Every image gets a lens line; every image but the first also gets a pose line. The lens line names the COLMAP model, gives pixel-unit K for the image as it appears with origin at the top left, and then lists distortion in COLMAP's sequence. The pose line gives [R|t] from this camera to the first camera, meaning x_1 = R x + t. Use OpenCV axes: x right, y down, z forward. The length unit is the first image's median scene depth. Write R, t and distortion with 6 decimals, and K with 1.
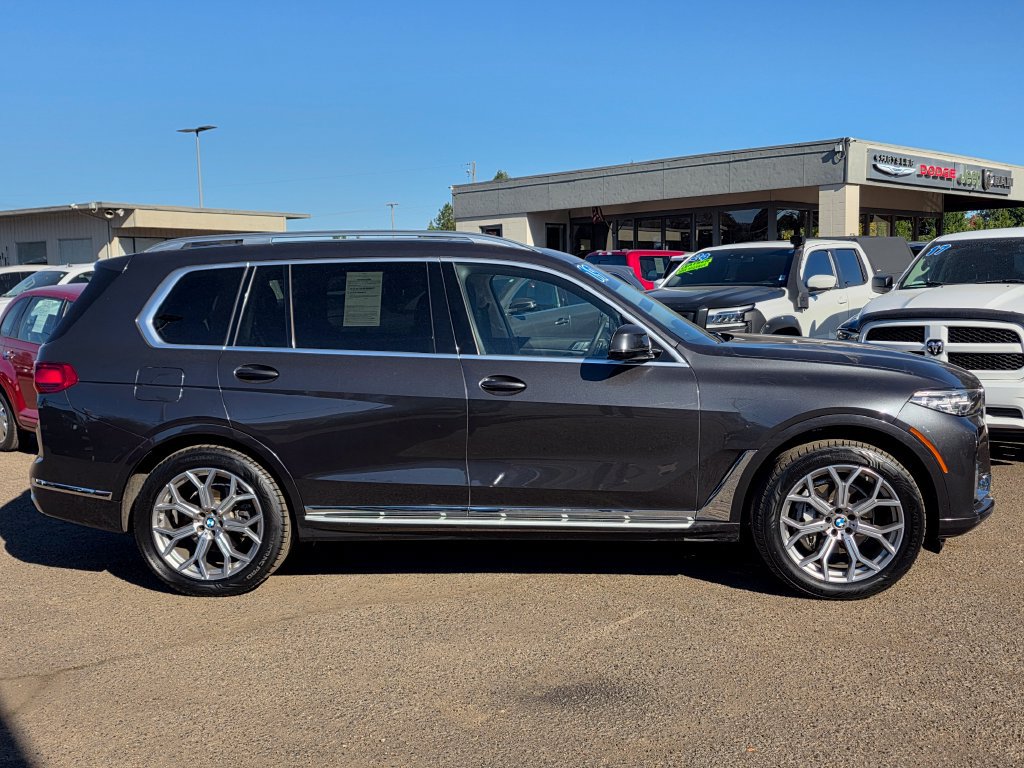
lens RADIAL K [[1083.9, 0, 505.4], [0, 1083.9, 382.9], [0, 0, 1]] dist [0.094718, -0.154576]
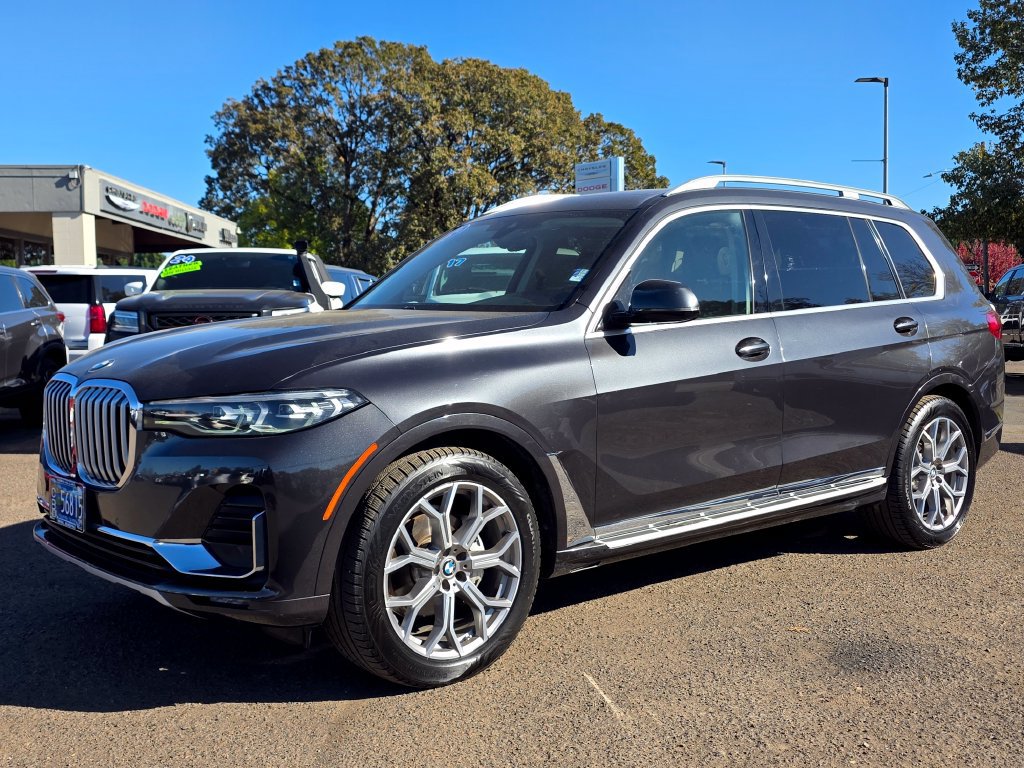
lens RADIAL K [[1083.9, 0, 505.4], [0, 1083.9, 382.9], [0, 0, 1]] dist [0.094718, -0.154576]
pose [[0.712599, -0.026855, 0.701057, -0.100823], [0.057608, 0.998132, -0.020321, 0.007202], [-0.699202, 0.054868, 0.712815, 0.067752]]
